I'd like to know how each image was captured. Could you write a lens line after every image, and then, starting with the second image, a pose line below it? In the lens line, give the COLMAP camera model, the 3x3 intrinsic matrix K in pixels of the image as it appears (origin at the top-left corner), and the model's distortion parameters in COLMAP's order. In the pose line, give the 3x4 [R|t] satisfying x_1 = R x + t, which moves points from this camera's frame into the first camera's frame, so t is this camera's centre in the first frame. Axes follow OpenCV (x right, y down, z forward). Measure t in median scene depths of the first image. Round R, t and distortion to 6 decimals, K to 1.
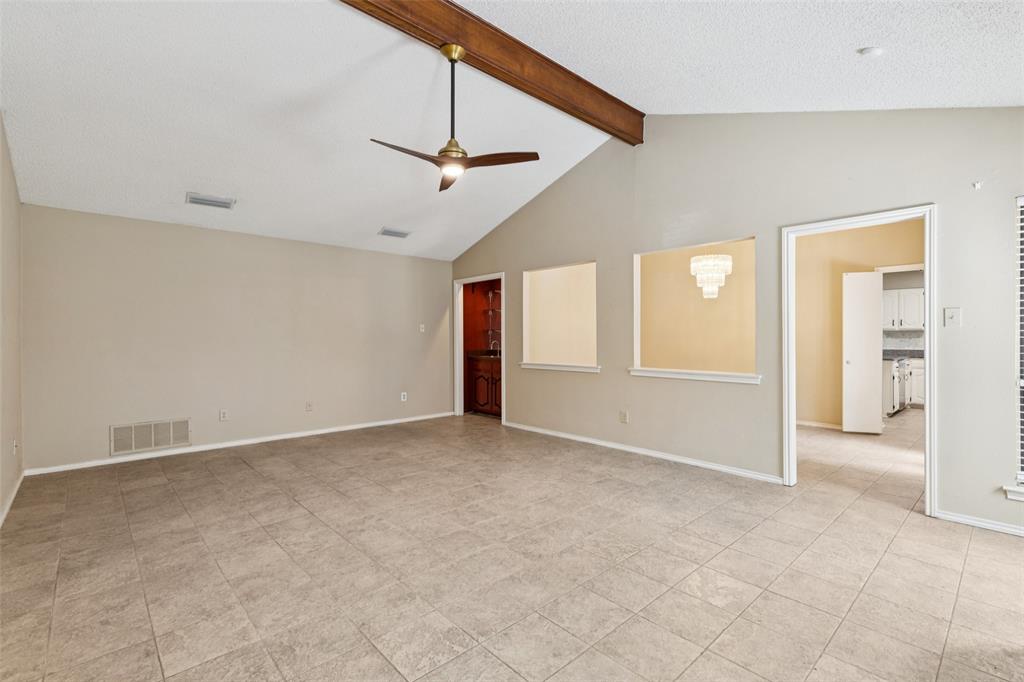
lens RADIAL K [[462.8, 0, 511.0], [0, 462.8, 338.3], [0, 0, 1]] dist [0.001548, -0.000060]
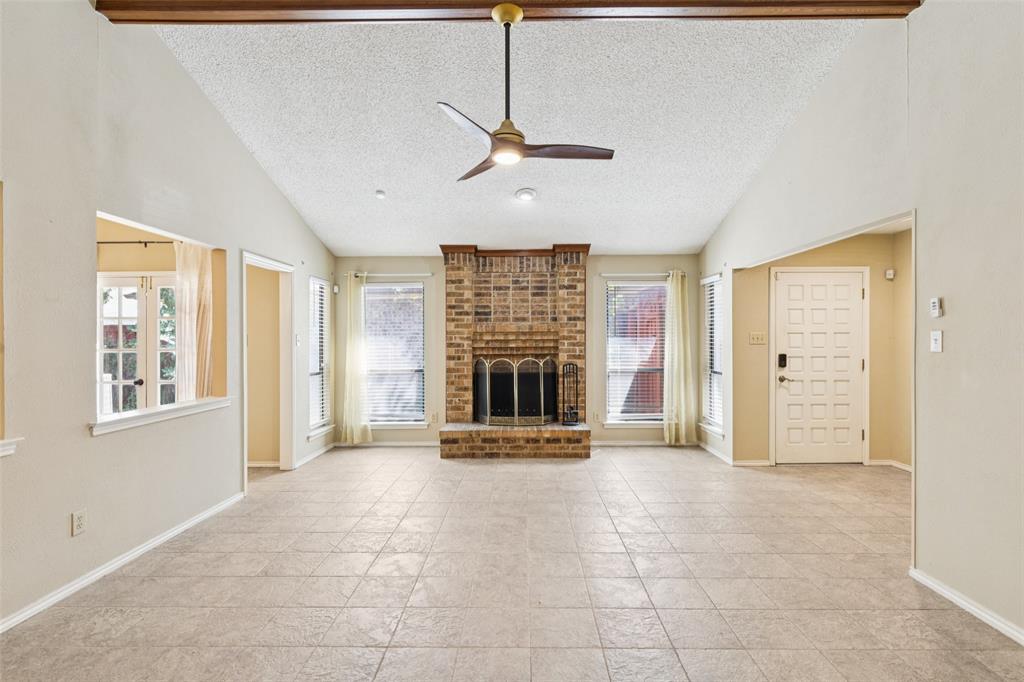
lens RADIAL K [[479.9, 0, 516.2], [0, 479.9, 337.9], [0, 0, 1]] dist [-0.000630, -0.000110]
pose [[-0.728065, 0.004802, 0.685491, -0.395312], [0.006993, 0.999975, 0.000422, -0.027362], [-0.685472, 0.005101, -0.728081, 0.884795]]
